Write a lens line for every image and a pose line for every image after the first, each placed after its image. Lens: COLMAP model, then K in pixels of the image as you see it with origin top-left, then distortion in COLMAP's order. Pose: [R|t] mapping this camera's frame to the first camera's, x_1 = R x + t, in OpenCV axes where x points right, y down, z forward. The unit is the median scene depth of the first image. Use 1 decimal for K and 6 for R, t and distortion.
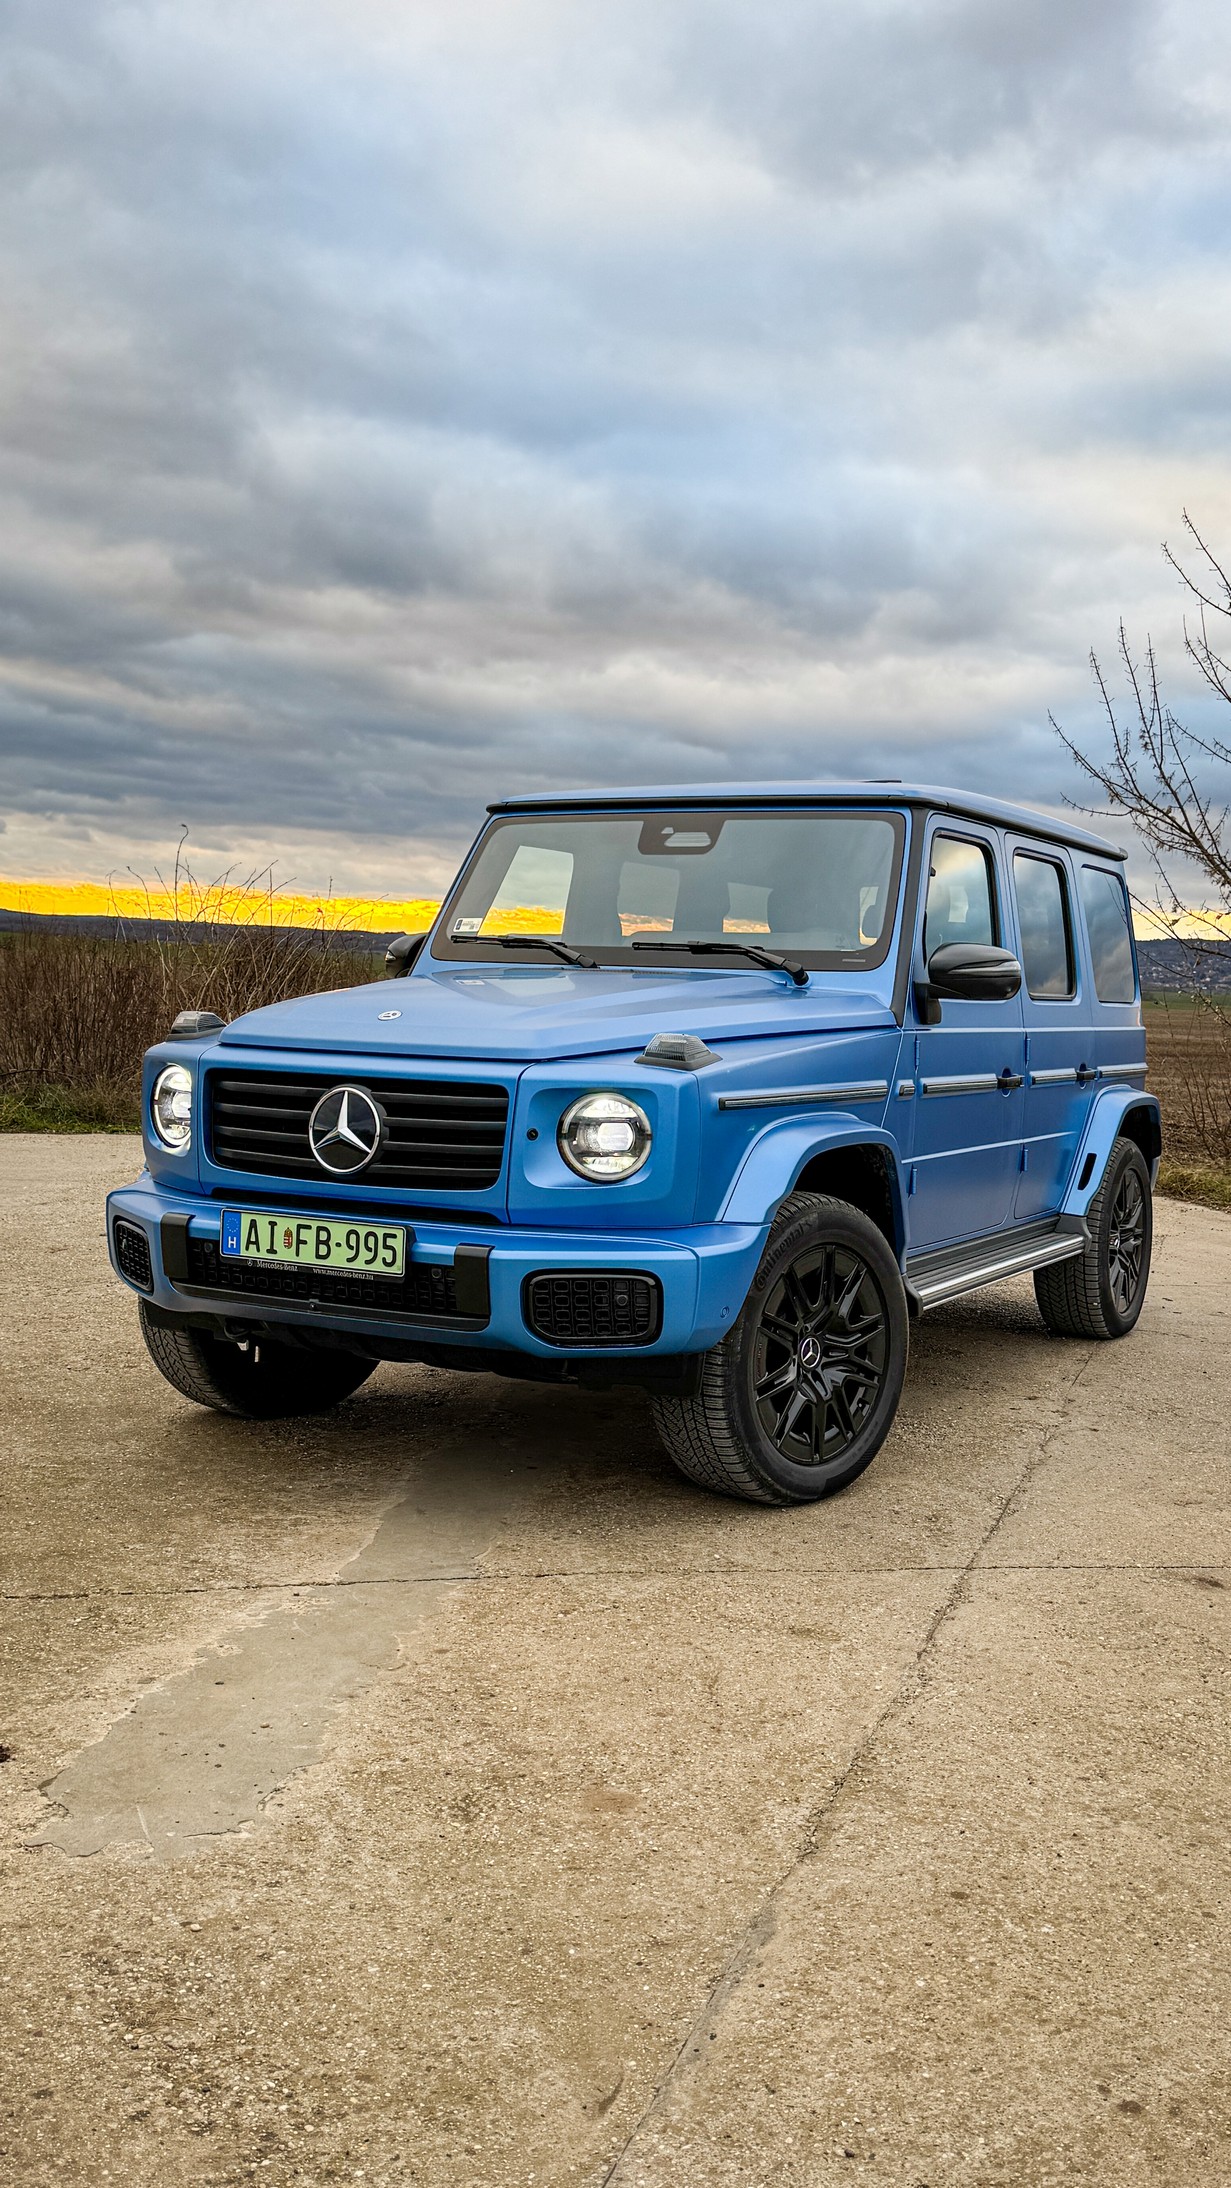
lens RADIAL K [[1931.5, 0, 672.7], [0, 1931.5, 1112.5], [0, 0, 1]] dist [0.173606, -0.005739]
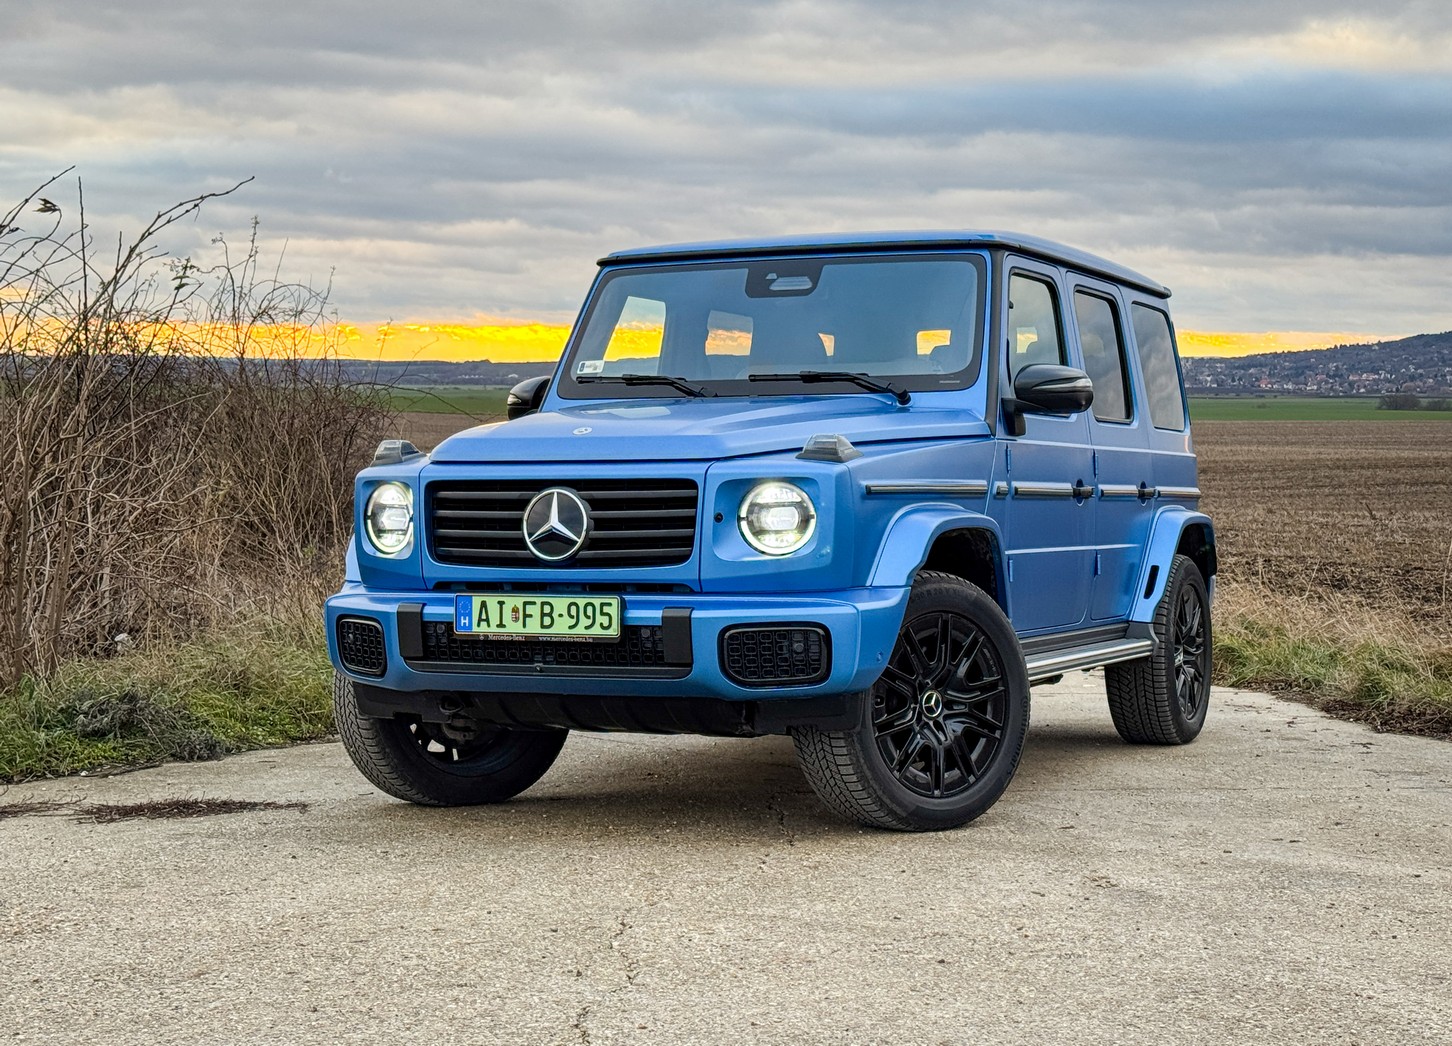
lens RADIAL K [[2460.9, 0, 790.7], [0, 2460.9, 521.7], [0, 0, 1]] dist [0.166068, 0.013231]
pose [[0.996125, -0.036389, 0.080074, -0.144209], [0.040742, 0.997741, -0.053416, 0.094033], [-0.077949, 0.056471, 0.995357, -0.531544]]
